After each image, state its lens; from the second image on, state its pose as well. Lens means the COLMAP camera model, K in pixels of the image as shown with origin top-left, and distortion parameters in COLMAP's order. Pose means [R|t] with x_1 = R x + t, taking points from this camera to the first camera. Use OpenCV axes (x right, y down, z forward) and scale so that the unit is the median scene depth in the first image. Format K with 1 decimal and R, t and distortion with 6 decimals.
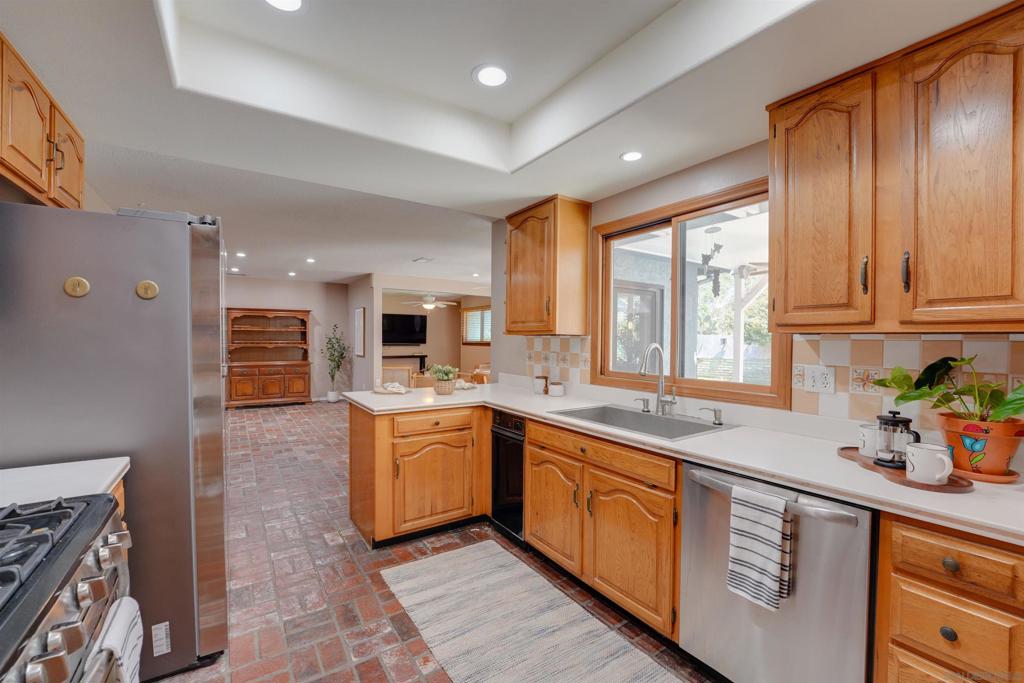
lens RADIAL K [[432.1, 0, 506.4], [0, 432.1, 340.4], [0, 0, 1]] dist [-0.000037, 0.000086]
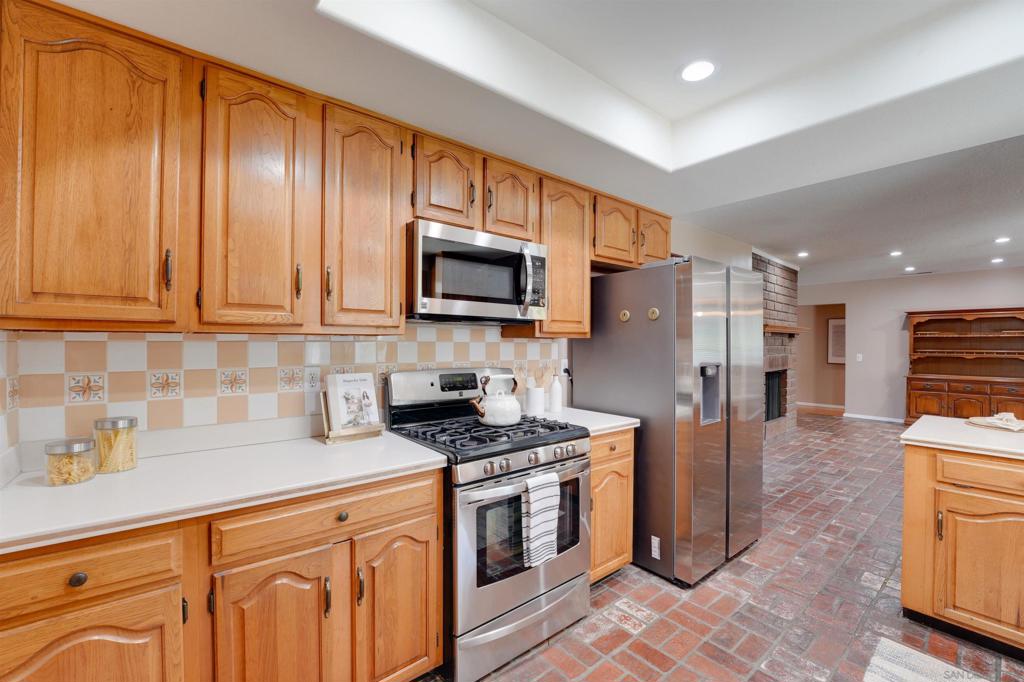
lens RADIAL K [[432.1, 0, 505.7], [0, 432.1, 343.6], [0, 0, 1]] dist [-0.000037, 0.000086]
pose [[0.121255, -0.003788, -0.992614, 0.375141], [-0.007469, 0.999961, -0.004729, -0.001038], [0.992593, 0.007987, 0.121222, 0.183213]]
